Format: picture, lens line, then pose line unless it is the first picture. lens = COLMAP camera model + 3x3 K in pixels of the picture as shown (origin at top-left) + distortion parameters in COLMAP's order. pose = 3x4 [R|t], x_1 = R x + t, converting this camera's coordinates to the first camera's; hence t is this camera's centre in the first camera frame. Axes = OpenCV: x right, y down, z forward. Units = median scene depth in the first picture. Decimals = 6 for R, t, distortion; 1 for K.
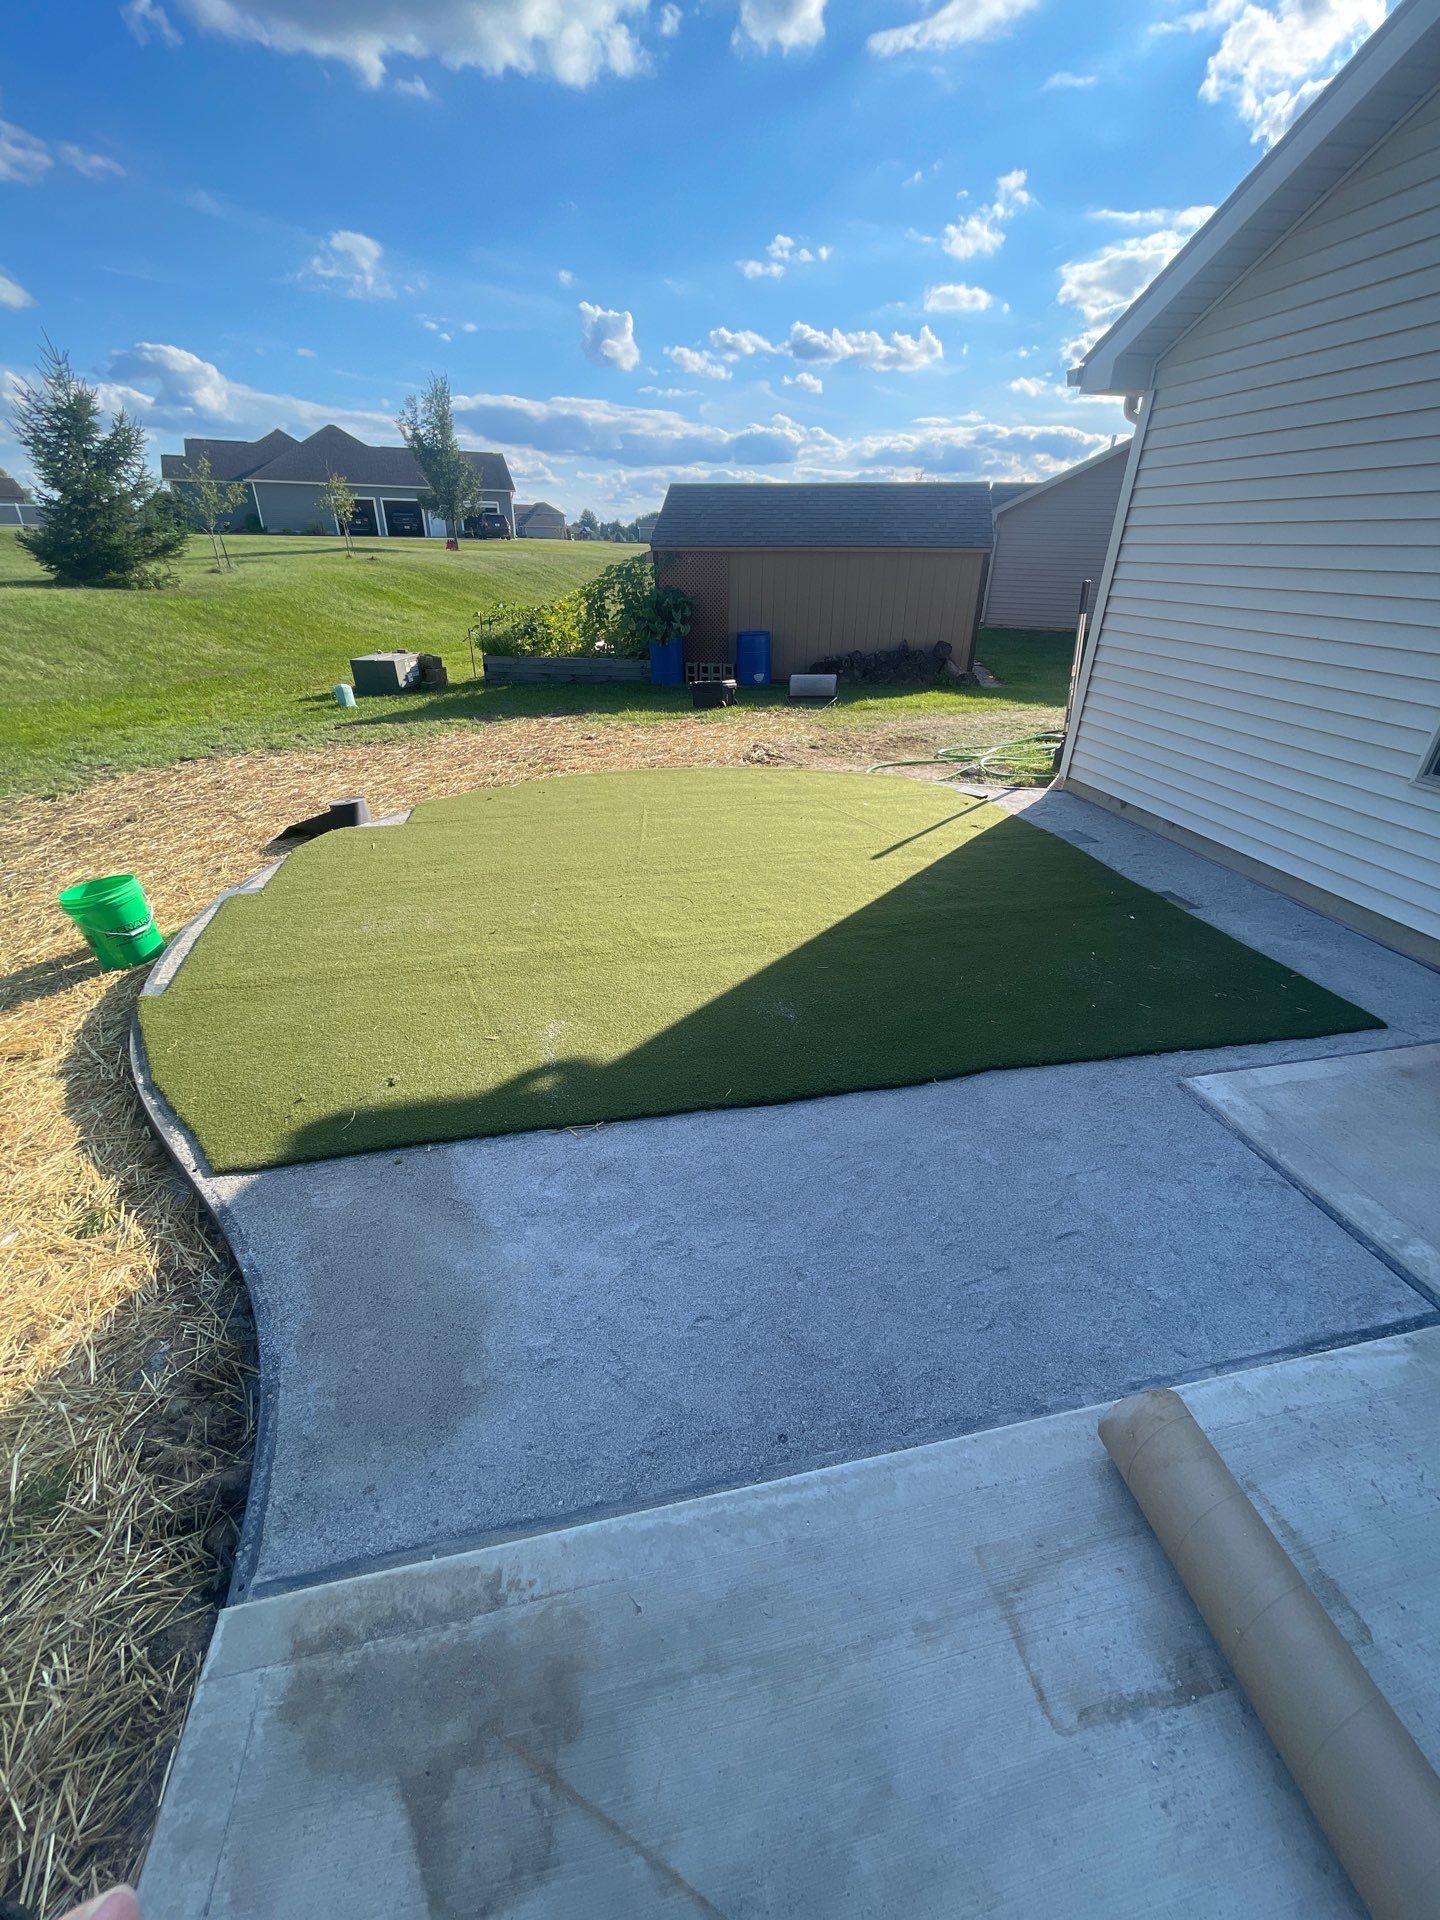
lens RADIAL K [[789.3, 0, 720.0], [0, 789.3, 960.0], [0, 0, 1]] dist [-0.001236, -0.000354]
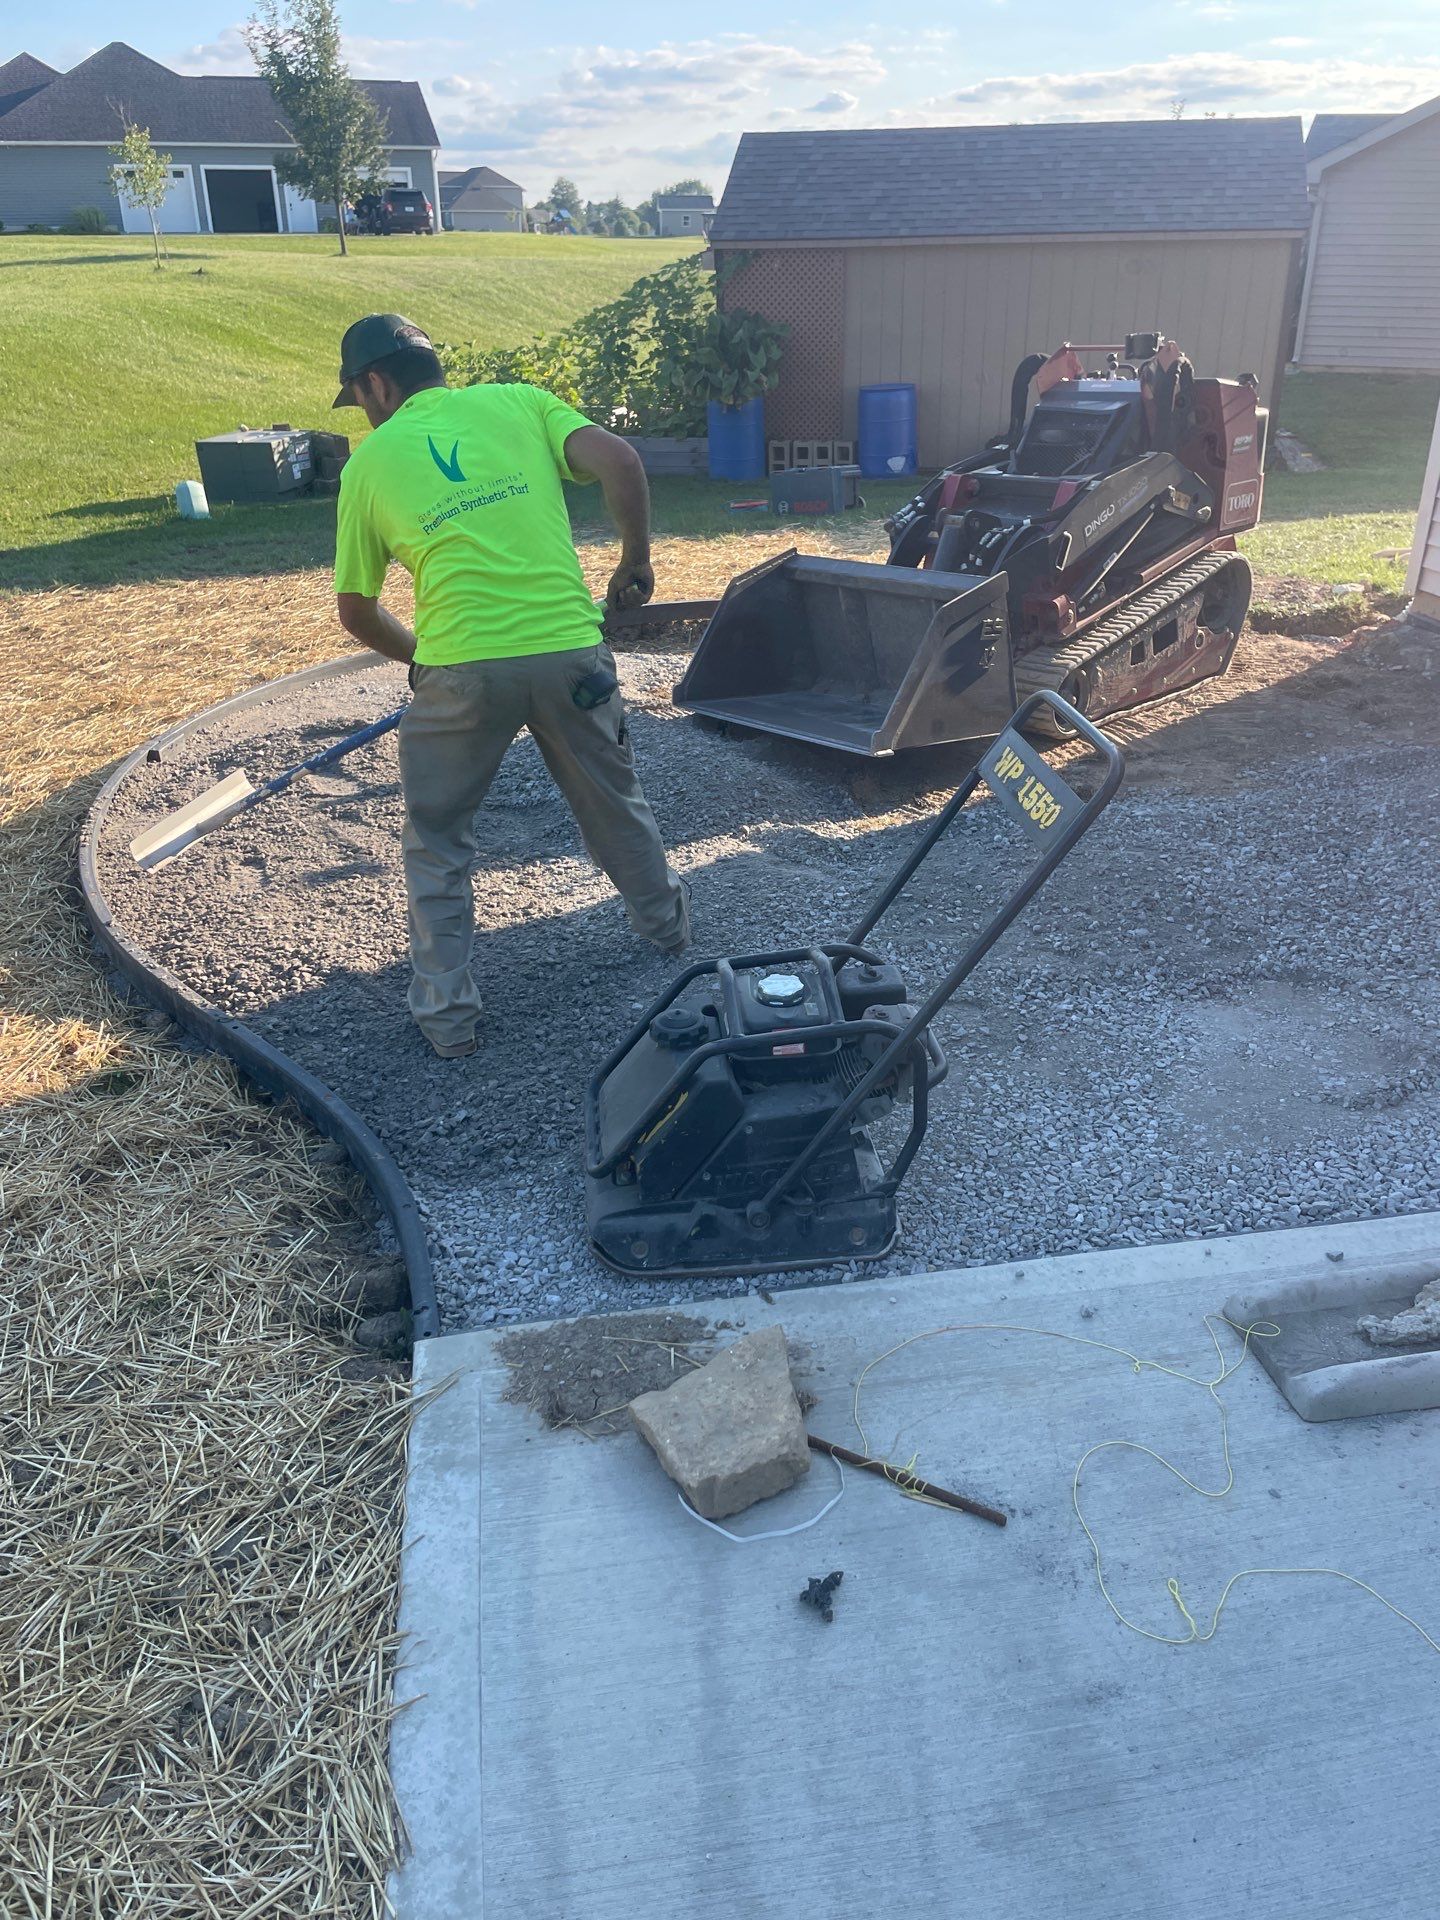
lens RADIAL K [[1475.8, 0, 739.2], [0, 1475.8, 964.4], [0, 0, 1]] dist [0.075331, -0.099860]
pose [[0.999005, 0.001385, -0.044575, -0.012797], [-0.002812, 0.999485, -0.031969, 0.032639], [0.044507, 0.032062, 0.998494, -0.060397]]
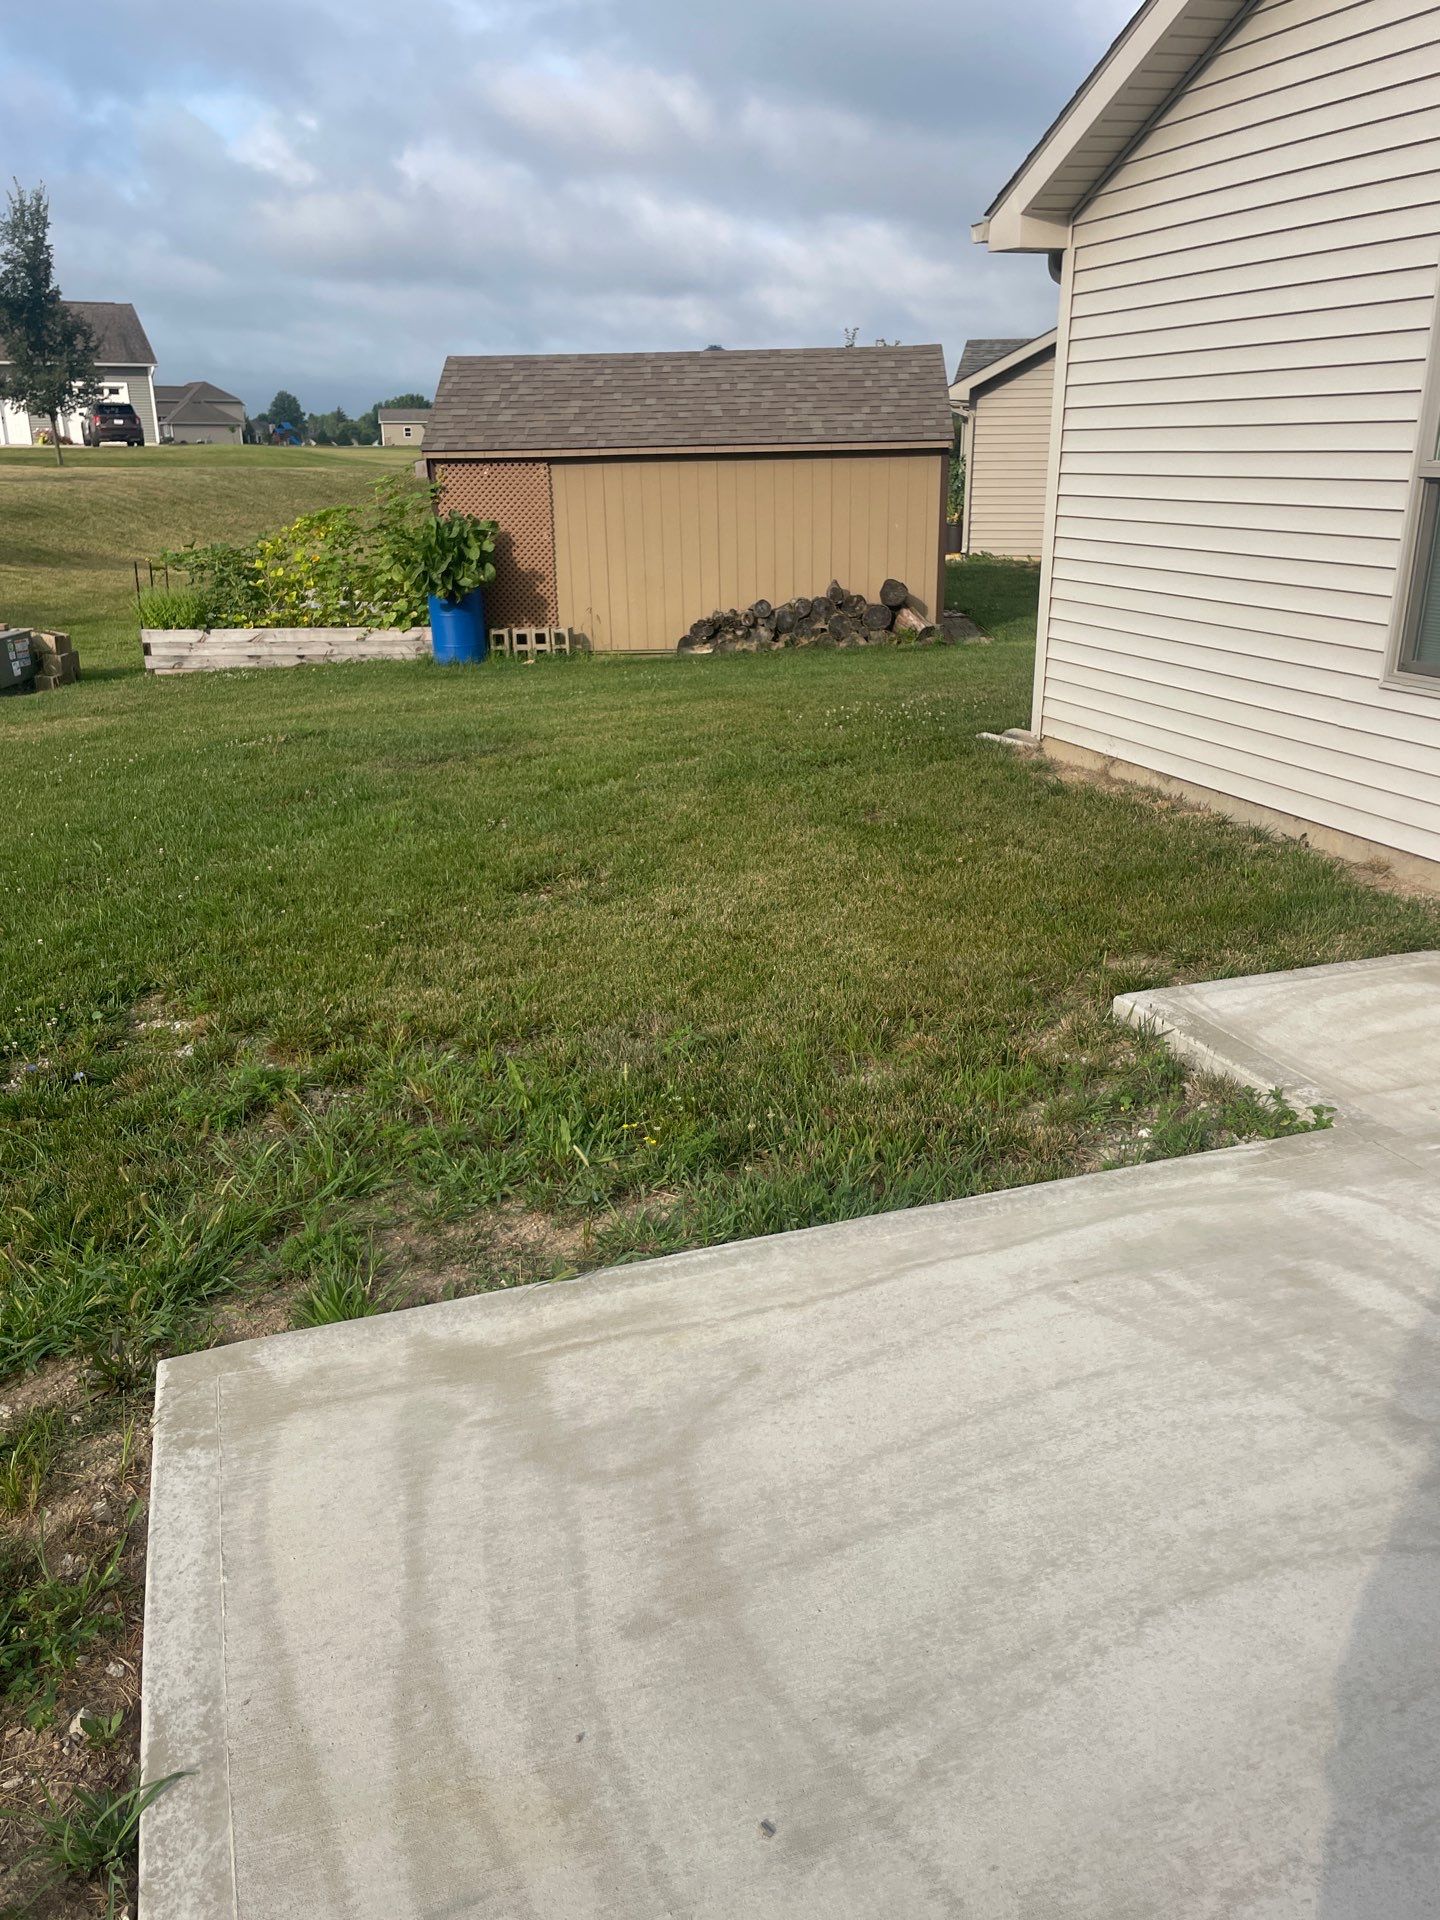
lens RADIAL K [[1496.4, 0, 720.0], [0, 1496.4, 960.0], [0, 0, 1]] dist [0.085442, -0.127261]
pose [[0.992794, -0.060254, 0.103580, -0.001489], [0.075564, 0.985657, -0.150898, 0.053531], [-0.093002, 0.157638, 0.983108, -0.101588]]
